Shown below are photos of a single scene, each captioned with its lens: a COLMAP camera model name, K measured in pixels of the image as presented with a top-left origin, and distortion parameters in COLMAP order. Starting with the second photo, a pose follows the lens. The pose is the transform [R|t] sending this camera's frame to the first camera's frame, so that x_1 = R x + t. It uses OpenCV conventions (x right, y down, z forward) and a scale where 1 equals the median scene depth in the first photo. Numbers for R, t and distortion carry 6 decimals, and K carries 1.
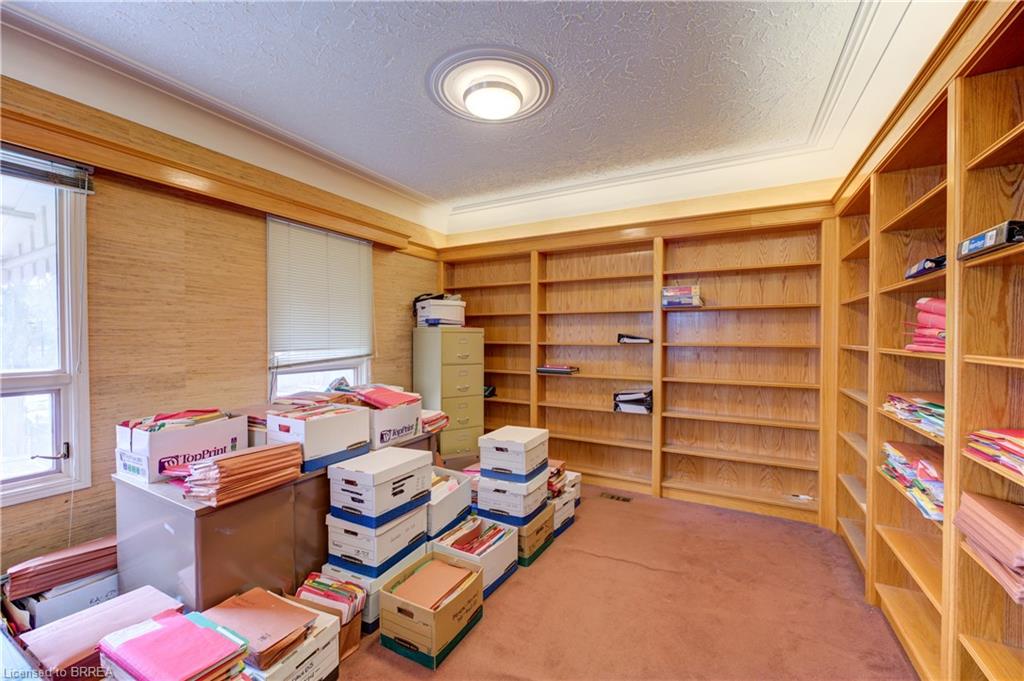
lens RADIAL K [[414.5, 0, 509.8], [0, 414.5, 342.3], [0, 0, 1]] dist [-0.003414, -0.000325]
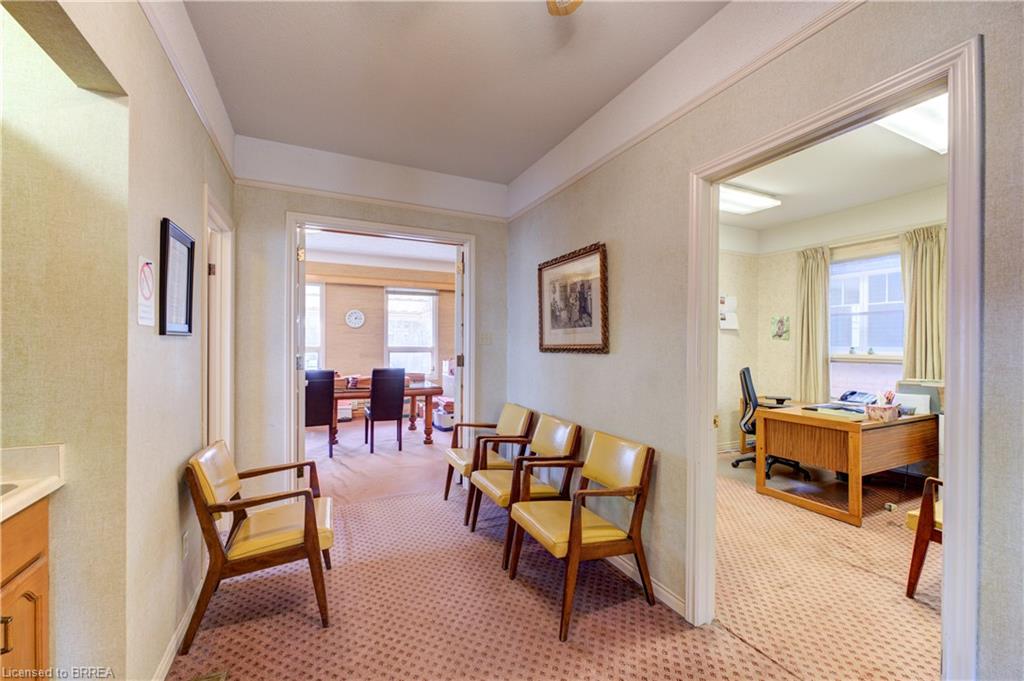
lens RADIAL K [[414.5, 0, 509.8], [0, 414.5, 342.3], [0, 0, 1]] dist [-0.003414, -0.000325]
pose [[0.803279, 0.003681, -0.595591, 1.404477], [-0.013854, 0.999826, -0.012507, 0.060941], [0.595442, 0.018298, 0.803190, -1.315198]]
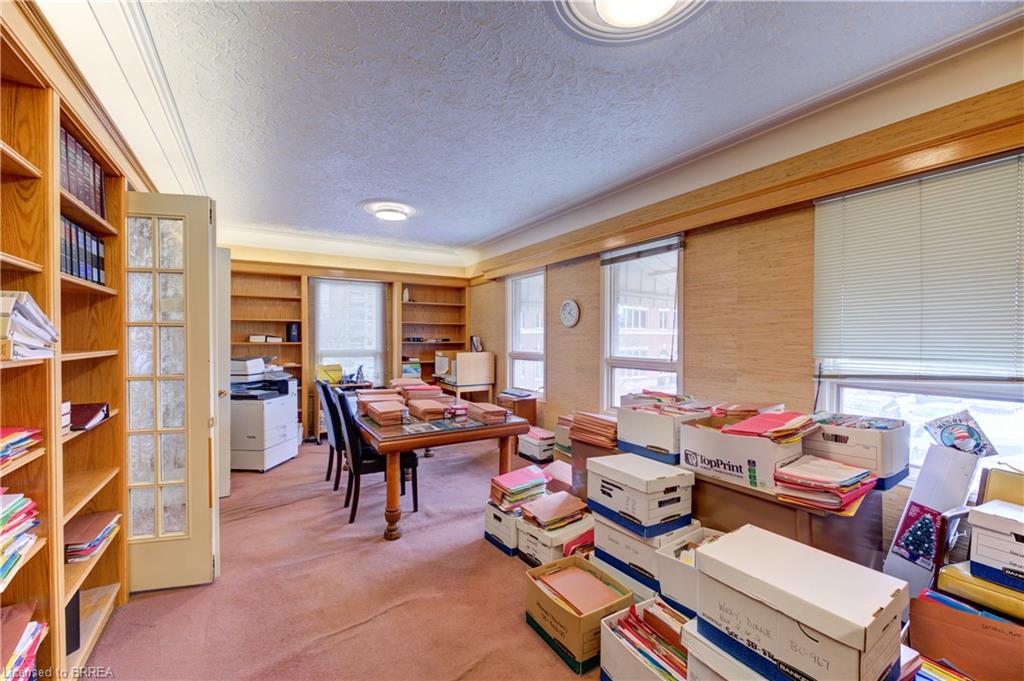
lens RADIAL K [[414.5, 0, 509.8], [0, 414.5, 342.3], [0, 0, 1]] dist [-0.003414, -0.000325]
pose [[-0.506730, 0.006303, -0.862082, 0.603025], [-0.013850, 0.999785, 0.015451, -0.016706], [0.861994, 0.019769, -0.506534, 1.084872]]
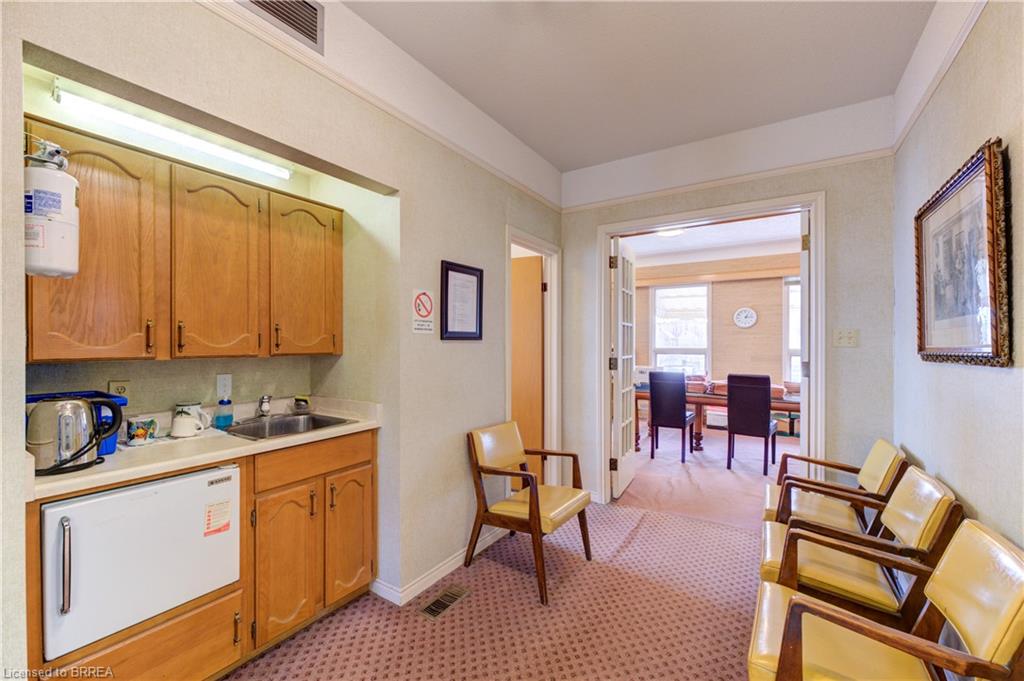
lens RADIAL K [[415.3, 0, 509.6], [0, 415.3, 344.1], [0, 0, 1]] dist [-0.002710, -0.000355]
pose [[-0.082558, 0.002621, -0.996583, 1.523457], [-0.015149, 0.999878, 0.003885, 0.052998], [0.996471, 0.015418, -0.082508, -0.889789]]
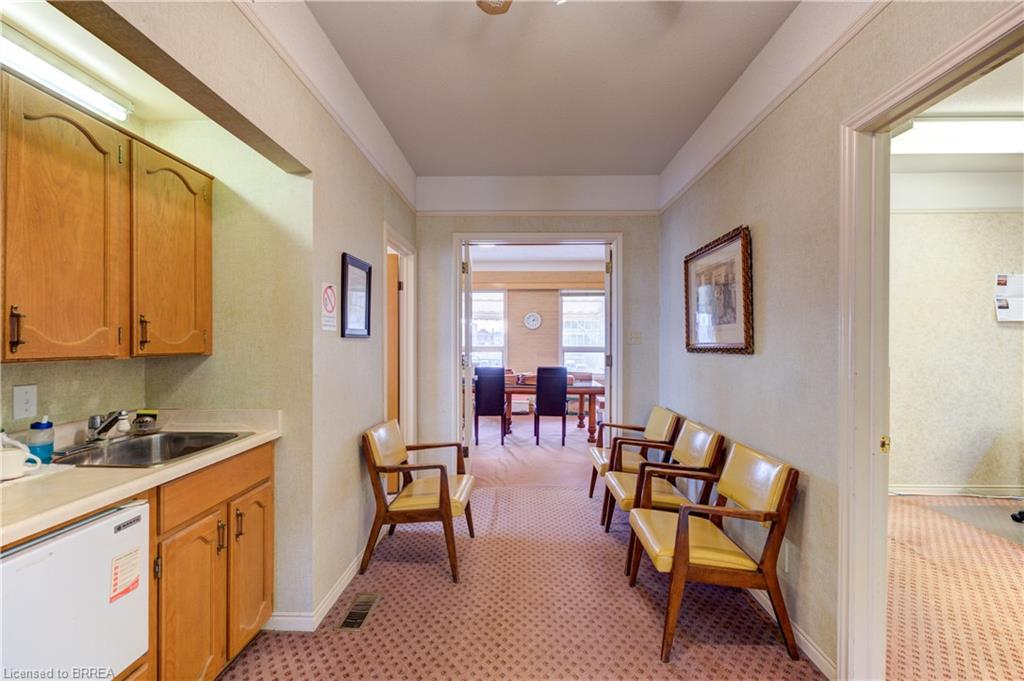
lens RADIAL K [[414.5, 0, 509.8], [0, 414.5, 342.3], [0, 0, 1]] dist [-0.003414, -0.000325]
pose [[0.448348, 0.000769, -0.893859, 1.544673], [-0.014217, 0.999879, -0.006271, 0.060244], [0.893746, 0.015520, 0.448305, -1.199848]]
